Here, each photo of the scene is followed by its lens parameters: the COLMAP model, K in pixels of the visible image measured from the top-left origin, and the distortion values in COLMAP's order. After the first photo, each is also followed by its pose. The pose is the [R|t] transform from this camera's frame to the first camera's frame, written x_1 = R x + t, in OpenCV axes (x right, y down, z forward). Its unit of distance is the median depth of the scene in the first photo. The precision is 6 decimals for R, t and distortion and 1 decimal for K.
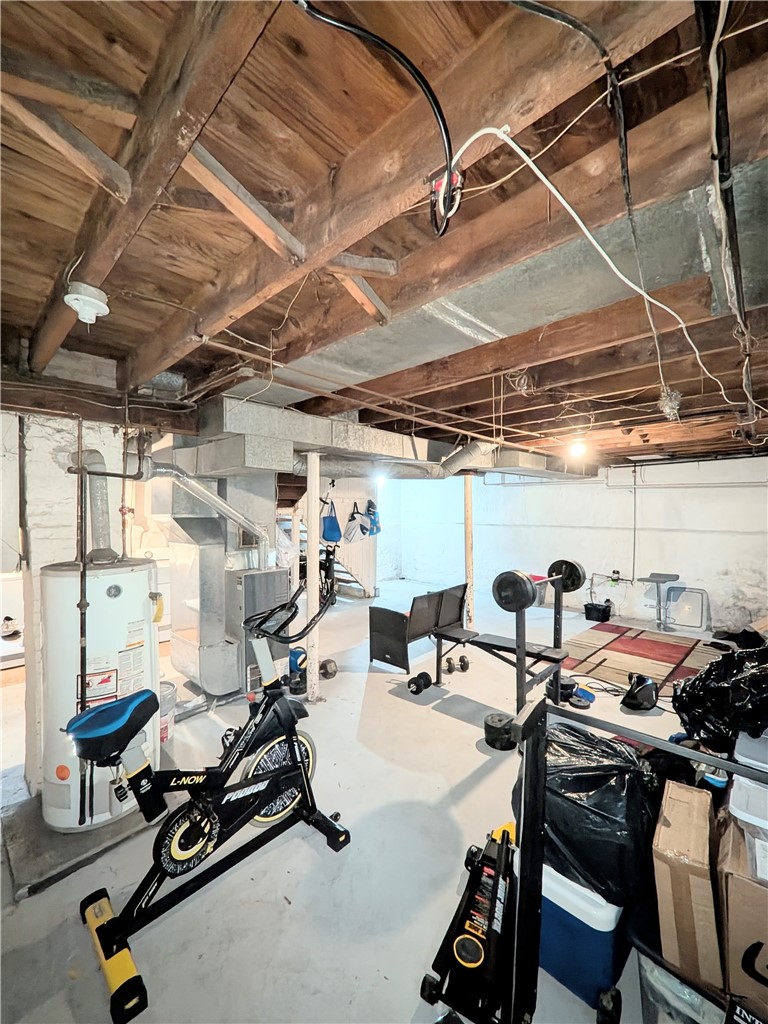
lens RADIAL K [[407.4, 0, 387.4], [0, 407.4, 514.1], [0, 0, 1]] dist [-0.001366, -0.000254]
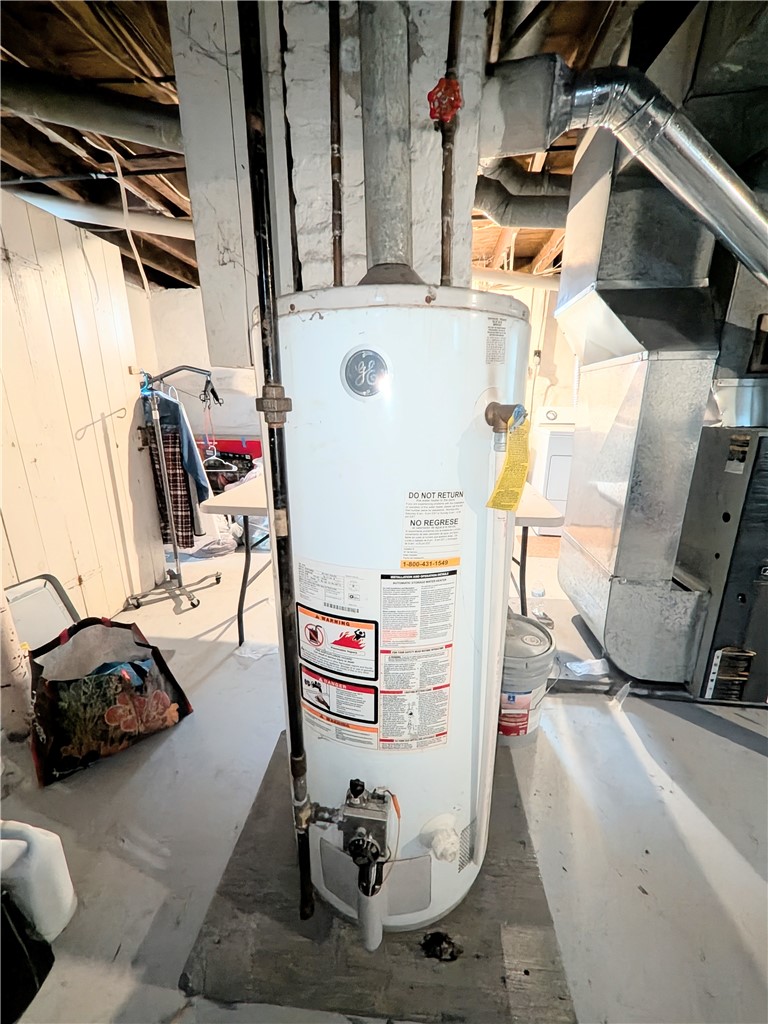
lens RADIAL K [[407.4, 0, 386.8], [0, 407.4, 513.4], [0, 0, 1]] dist [-0.001366, -0.000254]
pose [[0.594600, 0.213811, -0.775071, -0.261308], [-0.009274, 0.965753, 0.259298, 0.129981], [0.803968, -0.146991, 0.576220, 0.514002]]
